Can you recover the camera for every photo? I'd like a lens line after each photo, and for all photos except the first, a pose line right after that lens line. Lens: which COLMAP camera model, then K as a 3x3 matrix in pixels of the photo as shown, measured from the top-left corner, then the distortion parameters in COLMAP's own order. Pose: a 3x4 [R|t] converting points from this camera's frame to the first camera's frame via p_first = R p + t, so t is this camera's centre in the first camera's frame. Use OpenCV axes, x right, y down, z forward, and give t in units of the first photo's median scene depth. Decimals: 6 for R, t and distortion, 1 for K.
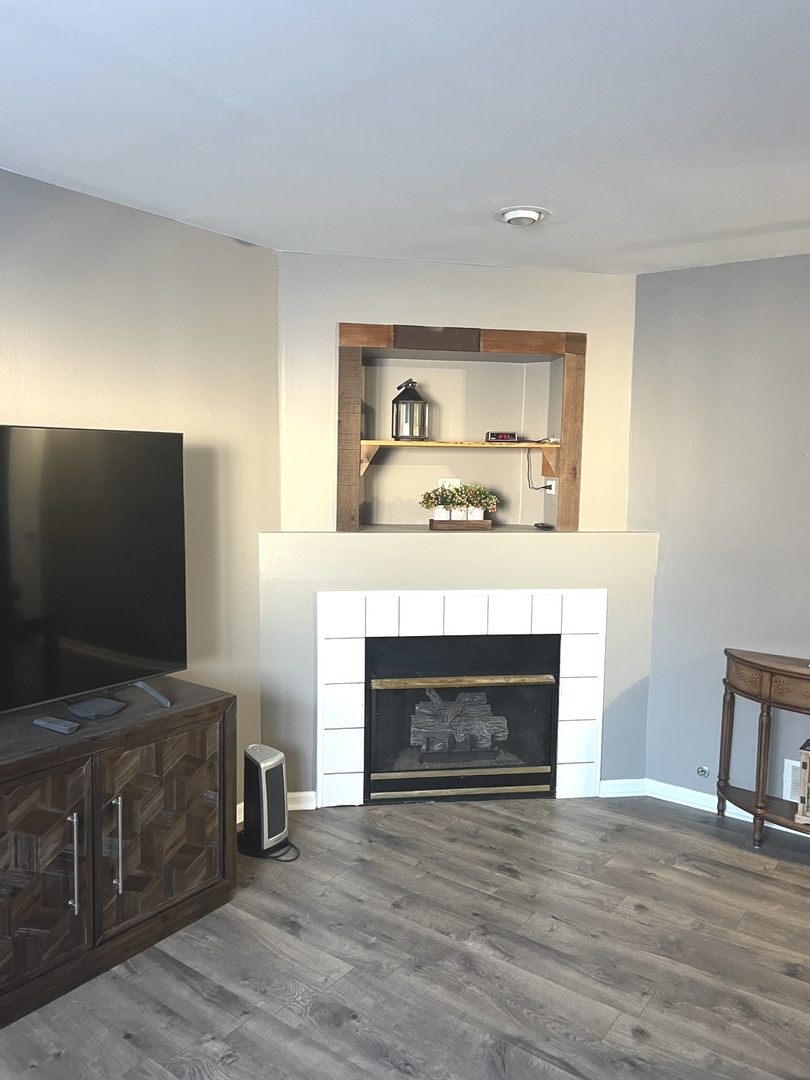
lens RADIAL K [[813.3, 0, 410.3], [0, 813.3, 531.9], [0, 0, 1]] dist [0.067158, -0.103886]
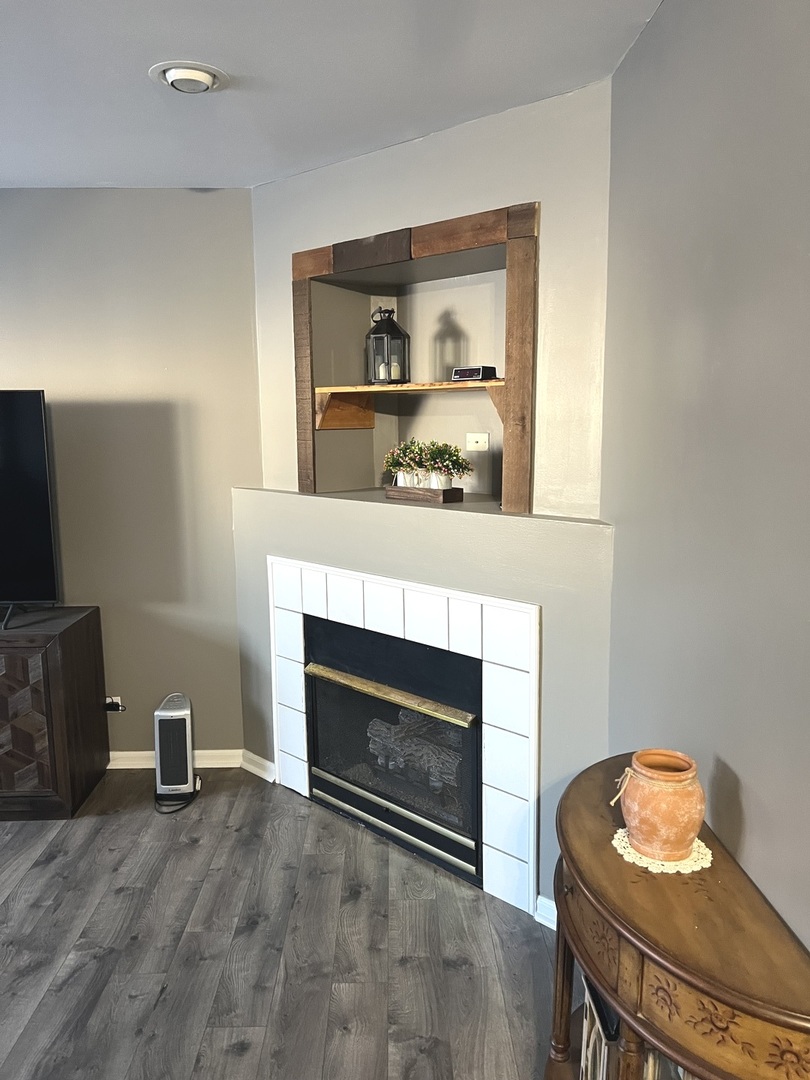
lens RADIAL K [[821.8, 0, 403.0], [0, 821.8, 531.8], [0, 0, 1]] dist [0.036223, -0.010725]
pose [[0.599653, 0.095255, -0.794571, 0.703096], [-0.052728, 0.995436, 0.079542, -0.034546], [0.798521, -0.005801, 0.601939, 0.545522]]
